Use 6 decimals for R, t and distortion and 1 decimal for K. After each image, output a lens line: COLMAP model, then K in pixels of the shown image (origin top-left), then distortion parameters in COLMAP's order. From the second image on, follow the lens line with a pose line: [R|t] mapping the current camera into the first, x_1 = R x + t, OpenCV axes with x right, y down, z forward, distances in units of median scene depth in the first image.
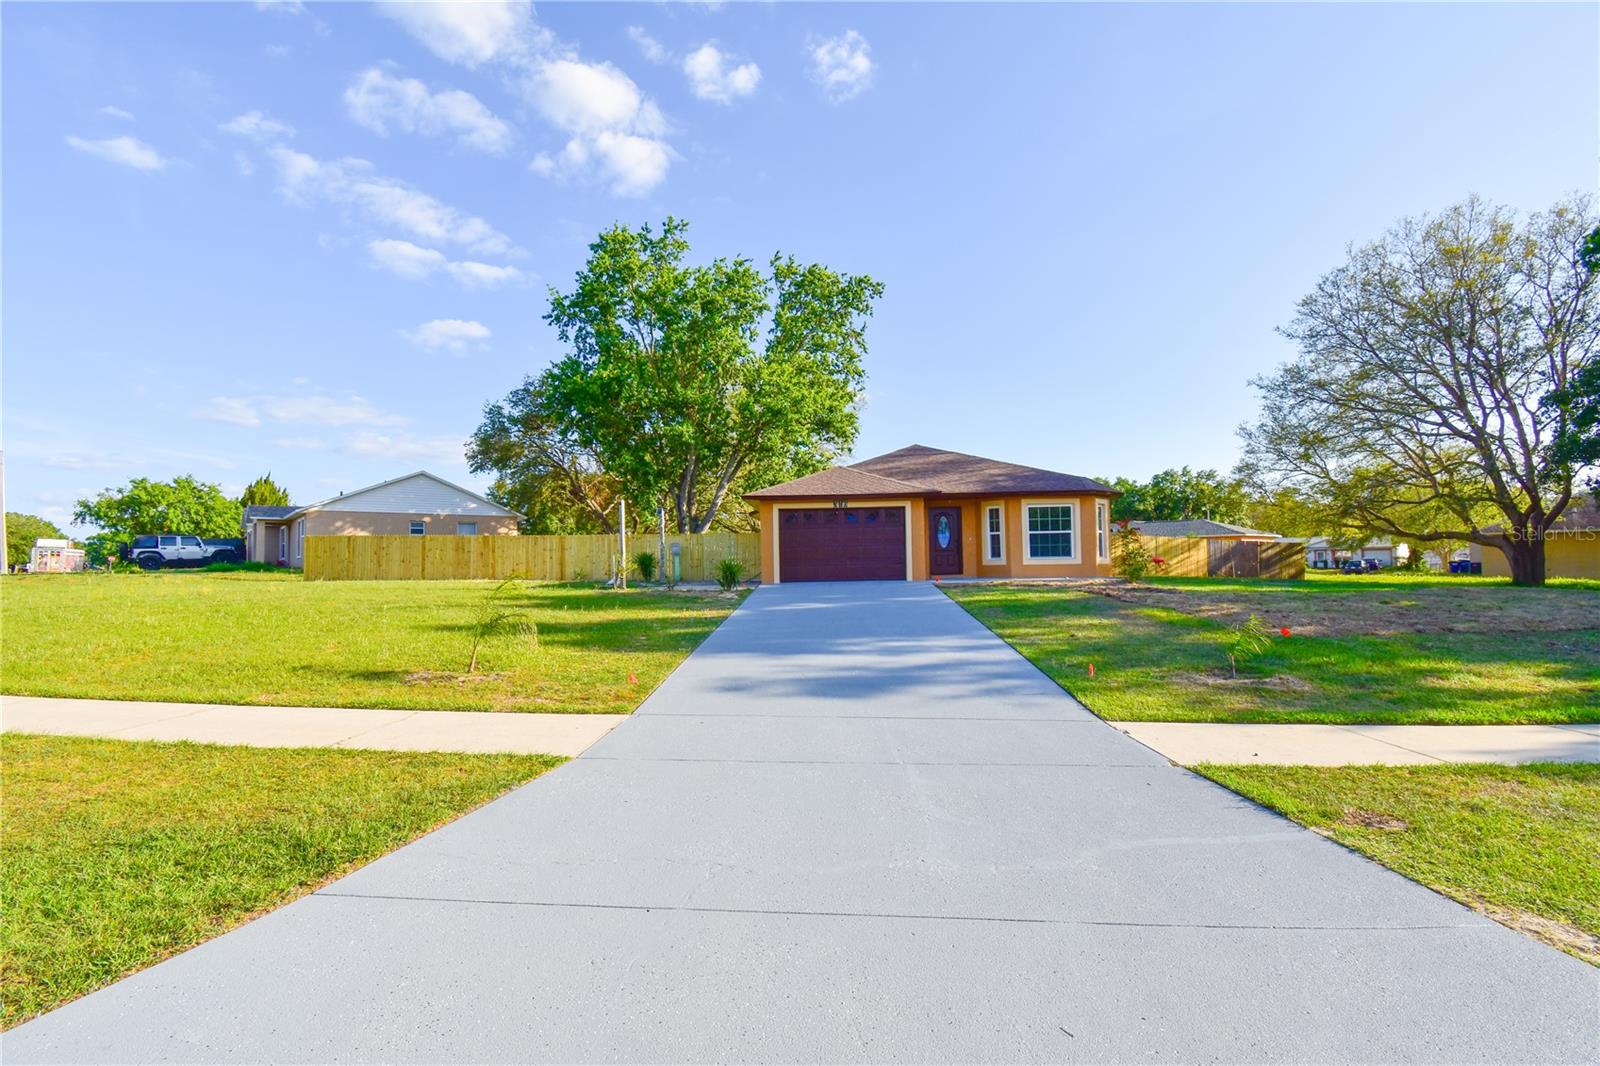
lens RADIAL K [[703.7, 0, 800.0], [0, 703.7, 533.0], [0, 0, 1]] dist [0.019435, -0.025608]
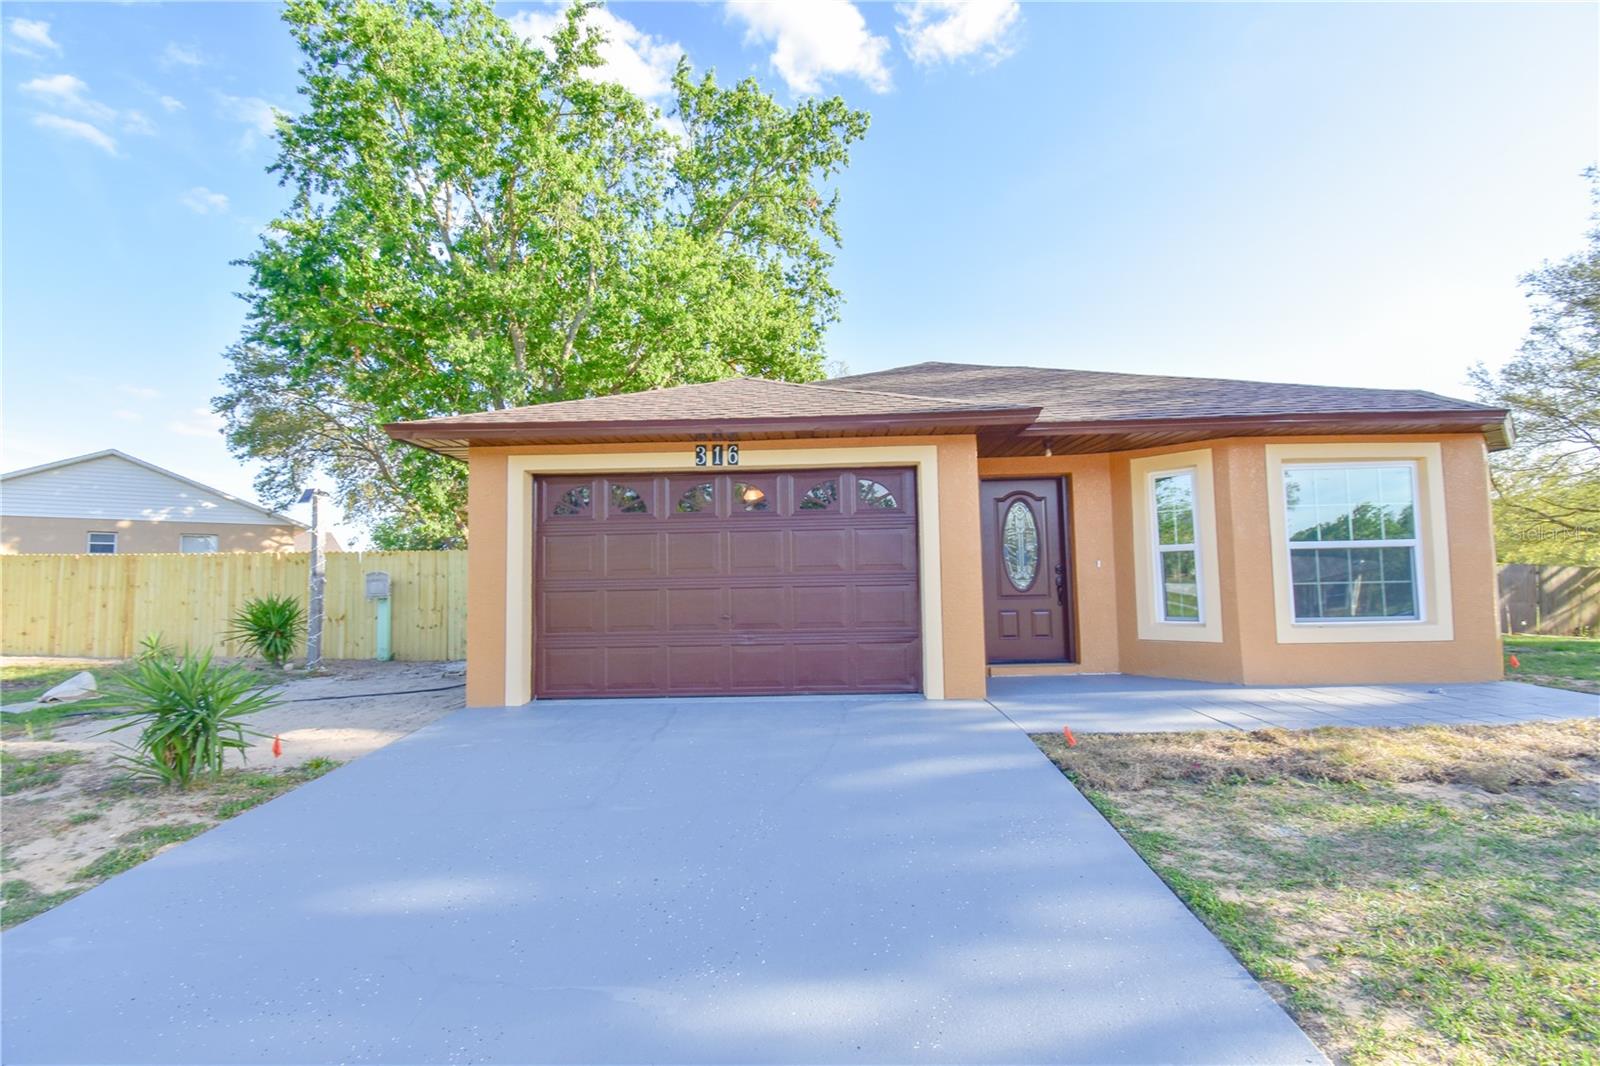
lens RADIAL K [[703.7, 0, 800.0], [0, 703.7, 533.0], [0, 0, 1]] dist [0.019435, -0.025608]
pose [[0.999974, -0.000884, 0.007110, 0.088272], [0.001075, 0.999638, -0.026865, 0.002298], [-0.007084, 0.026872, 0.999614, 0.643051]]
